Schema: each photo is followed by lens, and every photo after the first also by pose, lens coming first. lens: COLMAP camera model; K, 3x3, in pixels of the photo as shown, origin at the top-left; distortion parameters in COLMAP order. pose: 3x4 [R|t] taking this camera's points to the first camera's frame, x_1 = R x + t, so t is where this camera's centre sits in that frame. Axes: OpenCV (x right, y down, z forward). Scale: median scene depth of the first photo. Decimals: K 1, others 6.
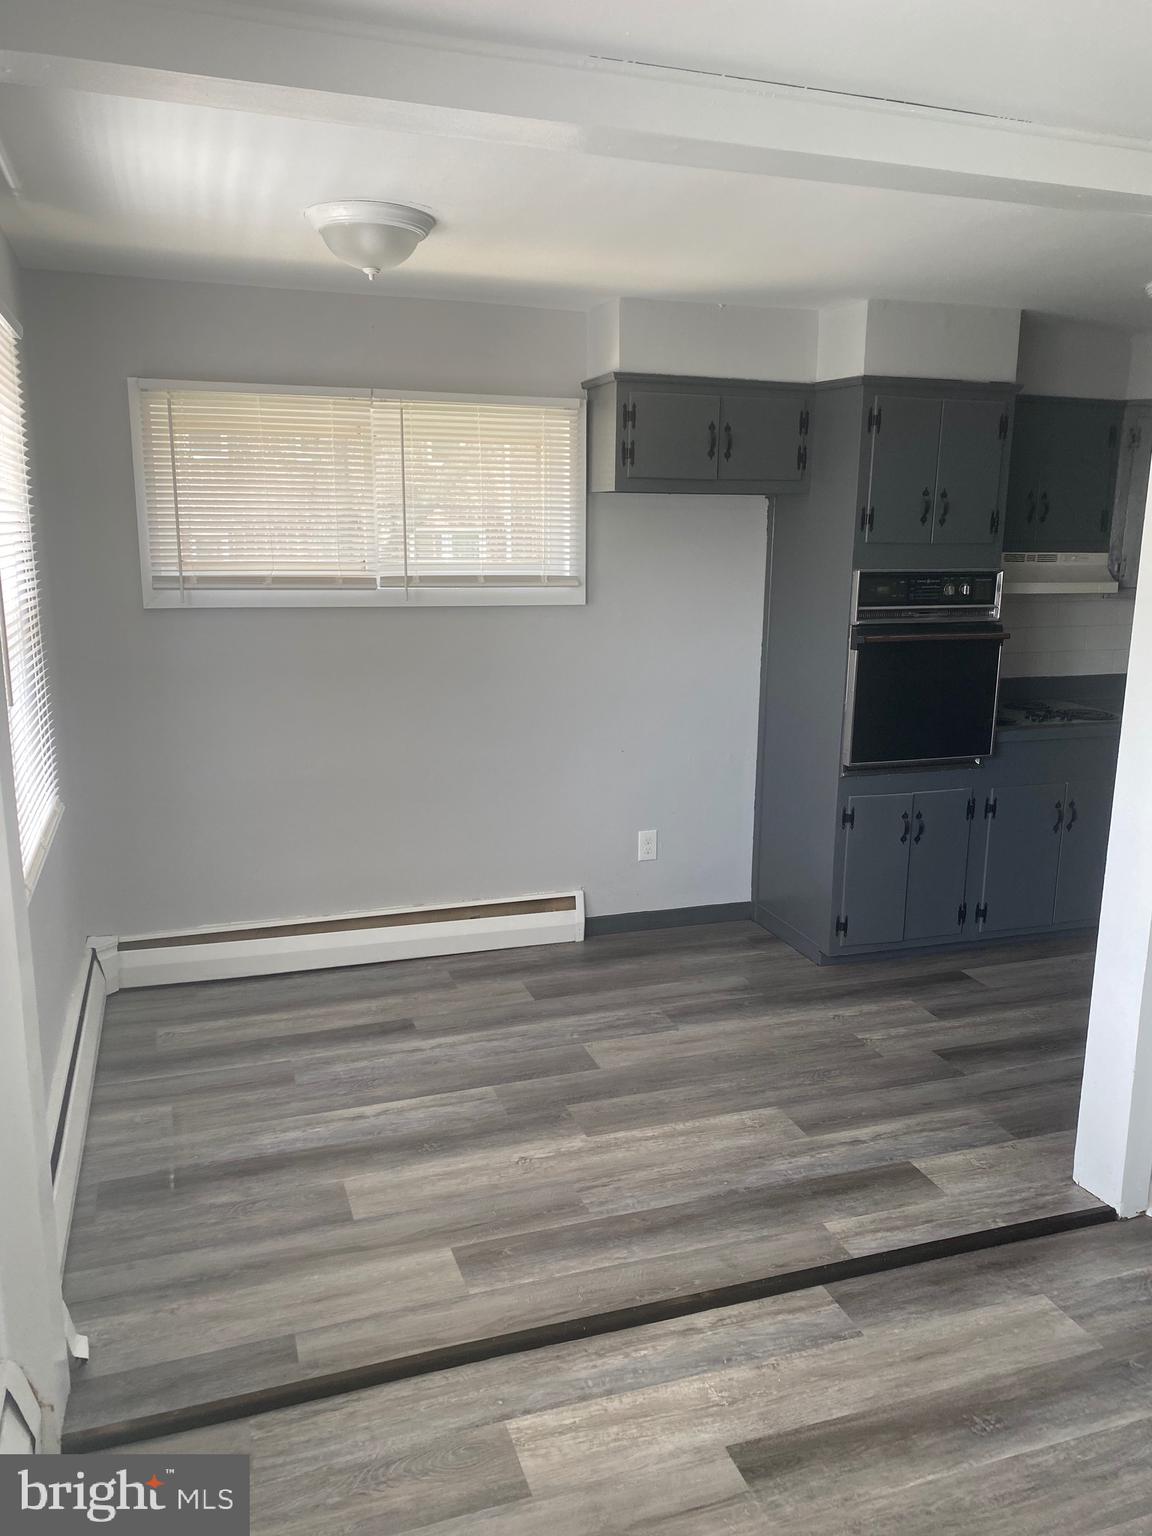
lens RADIAL K [[1172.0, 0, 576.0], [0, 1172.0, 768.0], [0, 0, 1]] dist [0.028483, -0.036116]
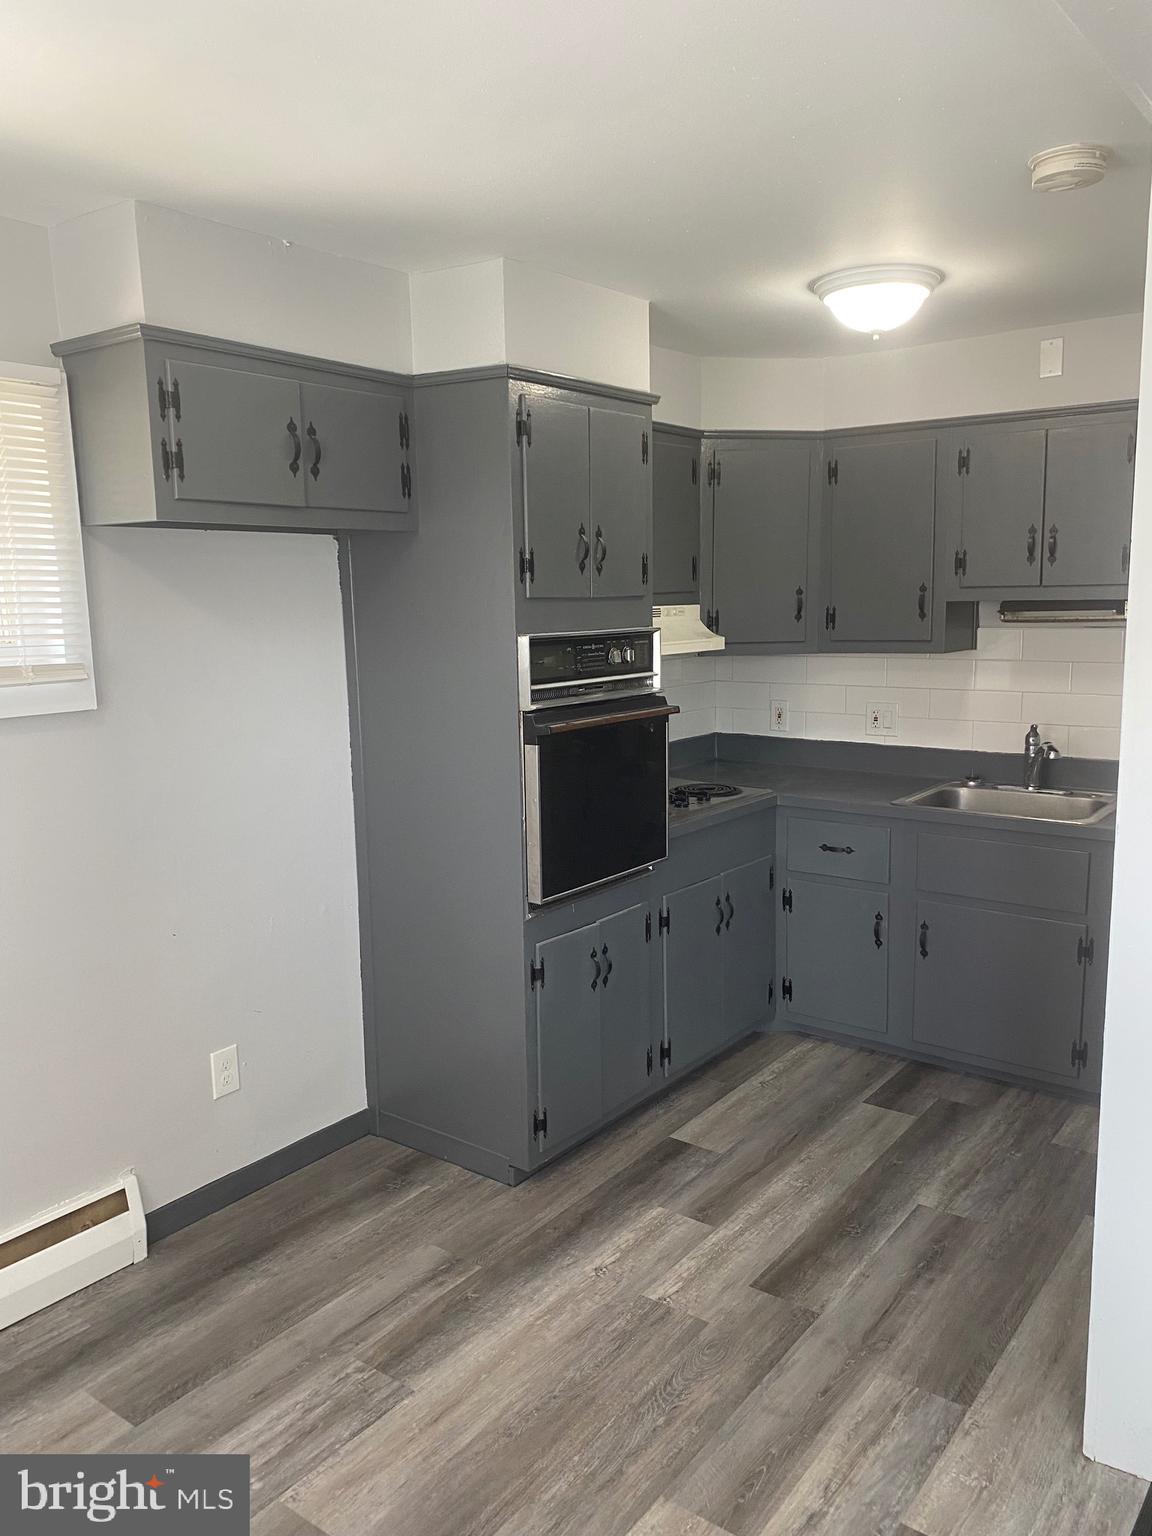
lens RADIAL K [[1178.0, 0, 602.4], [0, 1178.0, 768.3], [0, 0, 1]] dist [0.074033, -0.092510]
pose [[0.820043, -0.105542, 0.562486, -0.134127], [0.135927, 0.990643, -0.012287, -0.070205], [-0.555926, 0.086533, 0.826716, 0.370713]]
